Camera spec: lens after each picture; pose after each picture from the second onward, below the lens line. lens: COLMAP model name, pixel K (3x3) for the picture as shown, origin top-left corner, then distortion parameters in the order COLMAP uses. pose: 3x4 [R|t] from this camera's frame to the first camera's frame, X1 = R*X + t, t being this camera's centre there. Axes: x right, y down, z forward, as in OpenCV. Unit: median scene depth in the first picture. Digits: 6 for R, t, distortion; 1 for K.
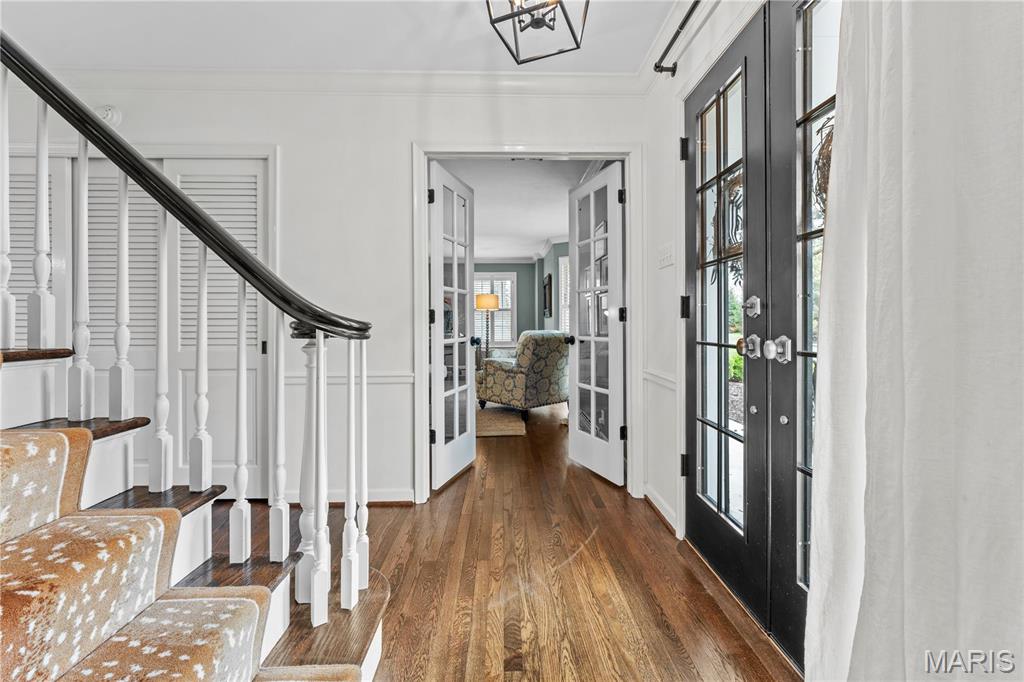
lens RADIAL K [[414.8, 0, 512.9], [0, 414.8, 316.5], [0, 0, 1]] dist [-0.000045, -0.000028]
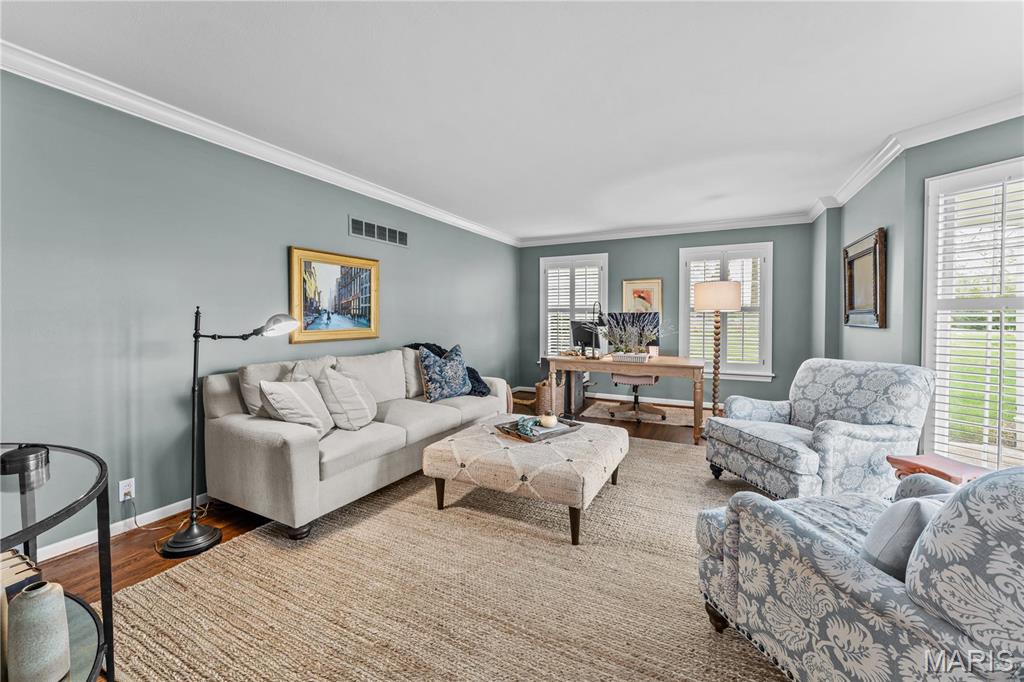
lens RADIAL K [[414.8, 0, 512.9], [0, 414.8, 316.5], [0, 0, 1]] dist [-0.000045, -0.000028]
pose [[0.883750, 0.004448, -0.467938, -0.040364], [-0.001096, 0.999972, 0.007436, -0.014532], [0.467958, -0.006059, 0.883730, 0.398049]]
